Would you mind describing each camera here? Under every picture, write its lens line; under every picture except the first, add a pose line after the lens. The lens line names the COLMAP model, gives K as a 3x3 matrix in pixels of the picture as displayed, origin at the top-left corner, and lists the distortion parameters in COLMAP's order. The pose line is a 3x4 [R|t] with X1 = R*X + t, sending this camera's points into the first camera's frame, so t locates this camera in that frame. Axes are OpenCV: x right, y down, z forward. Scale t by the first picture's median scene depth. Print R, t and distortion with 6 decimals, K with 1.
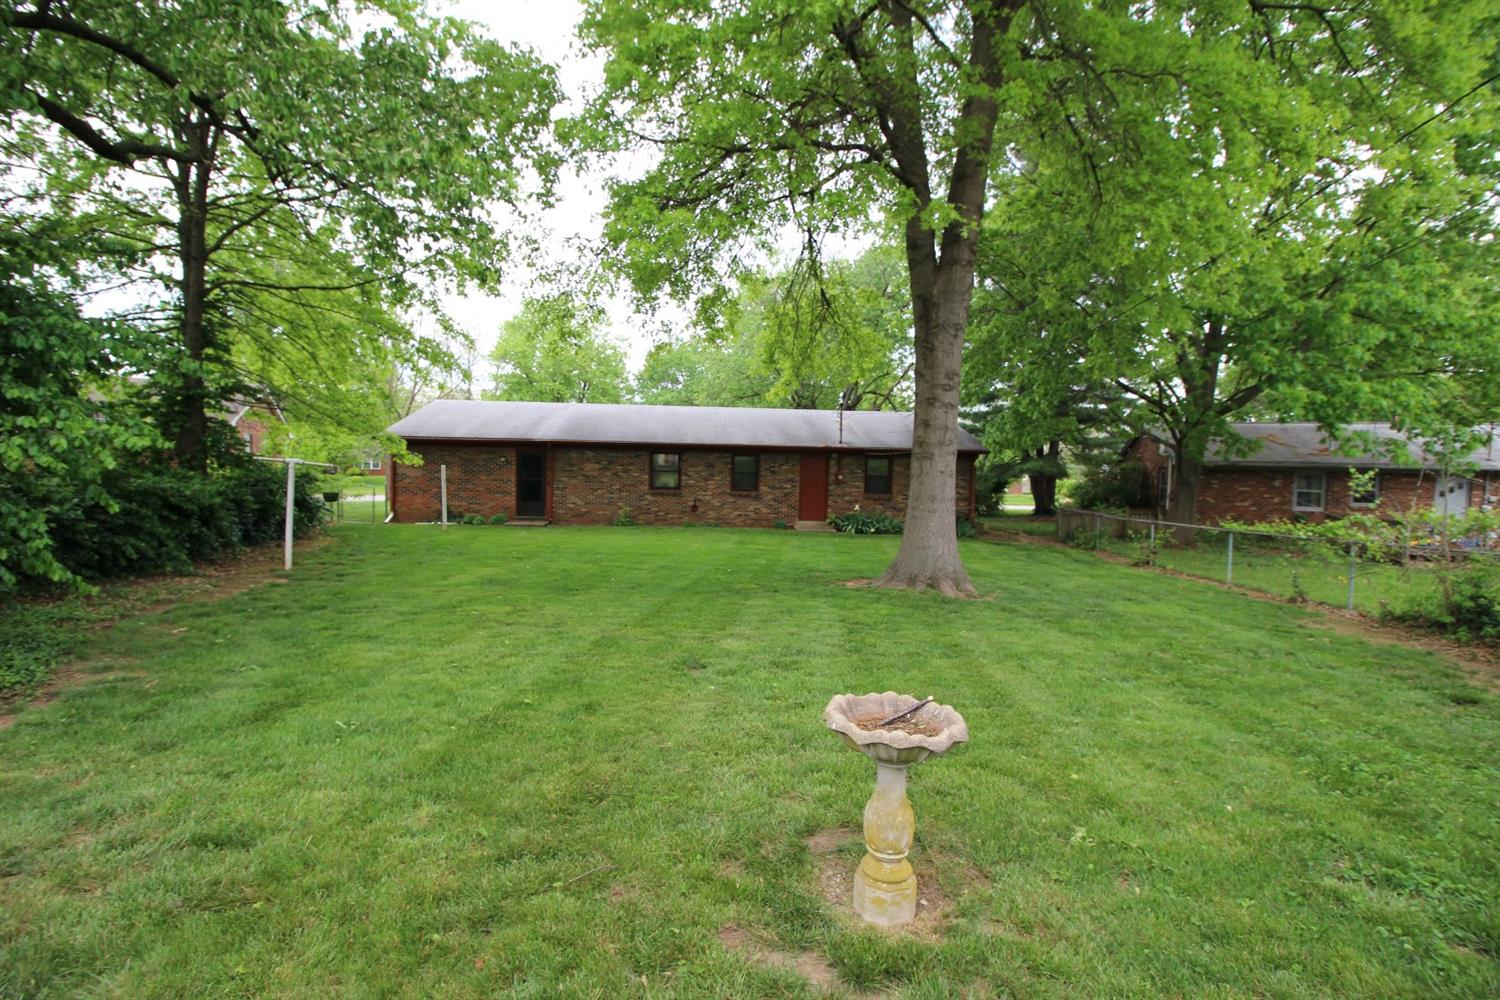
lens RADIAL K [[694.4, 0, 748.9], [0, 694.4, 502.1], [0, 0, 1]] dist [-0.000830, -0.013071]
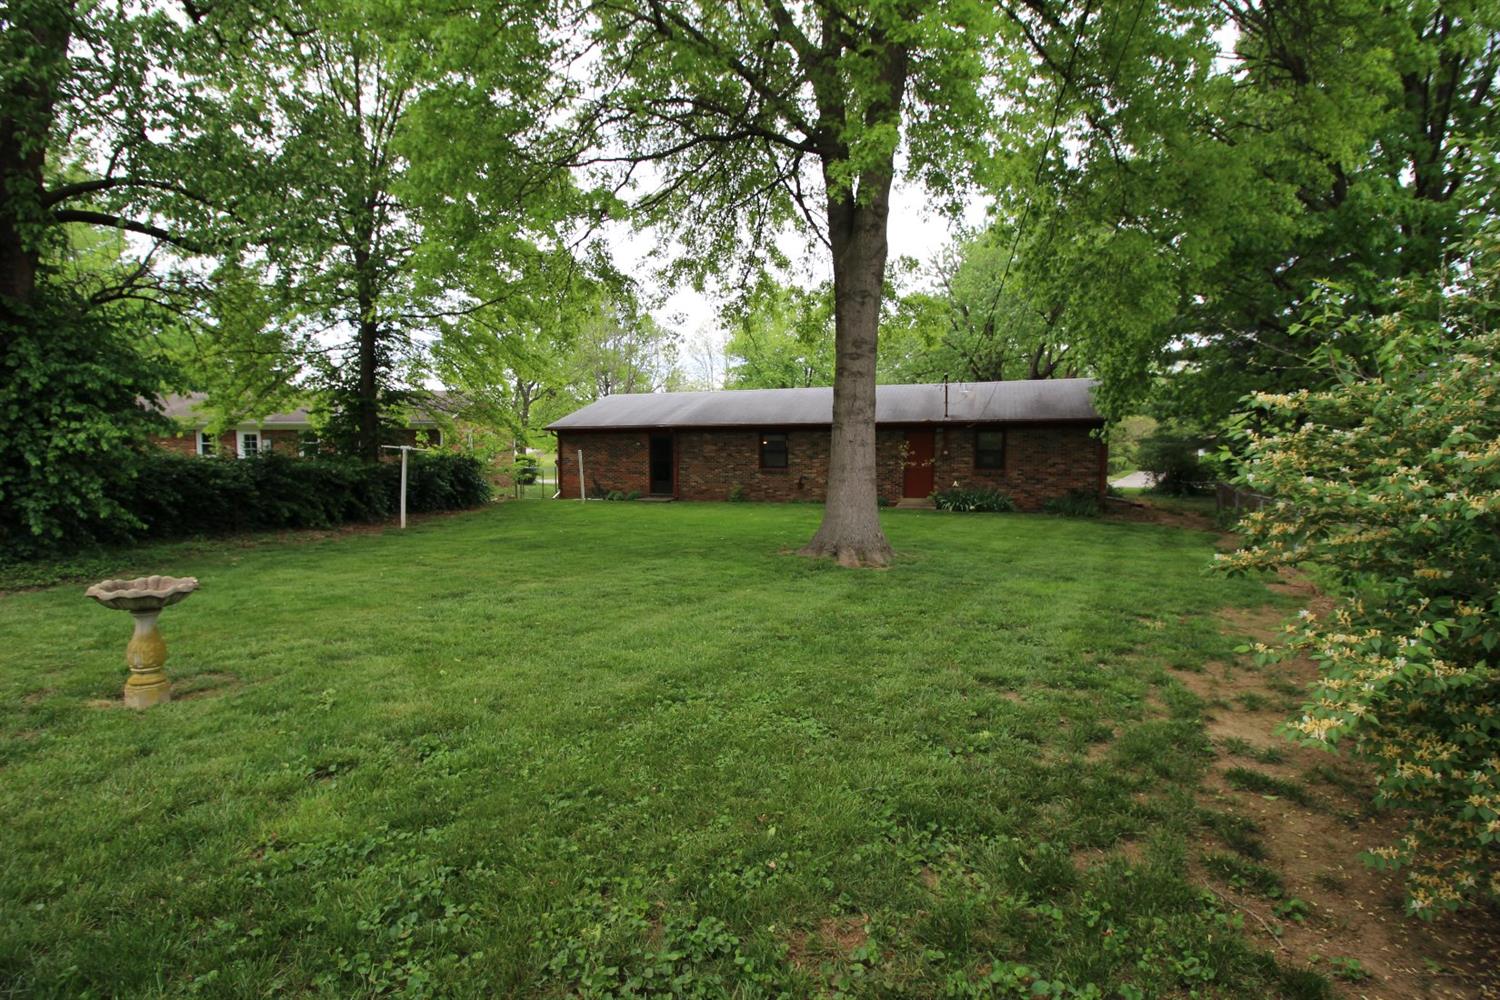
lens RADIAL K [[694.4, 0, 748.9], [0, 694.4, 502.1], [0, 0, 1]] dist [-0.000830, -0.013071]
pose [[0.922032, 0.003598, -0.387098, 0.261754], [0.005487, 0.999735, 0.022360, 0.009884], [0.387076, -0.022741, 0.921767, 0.004896]]
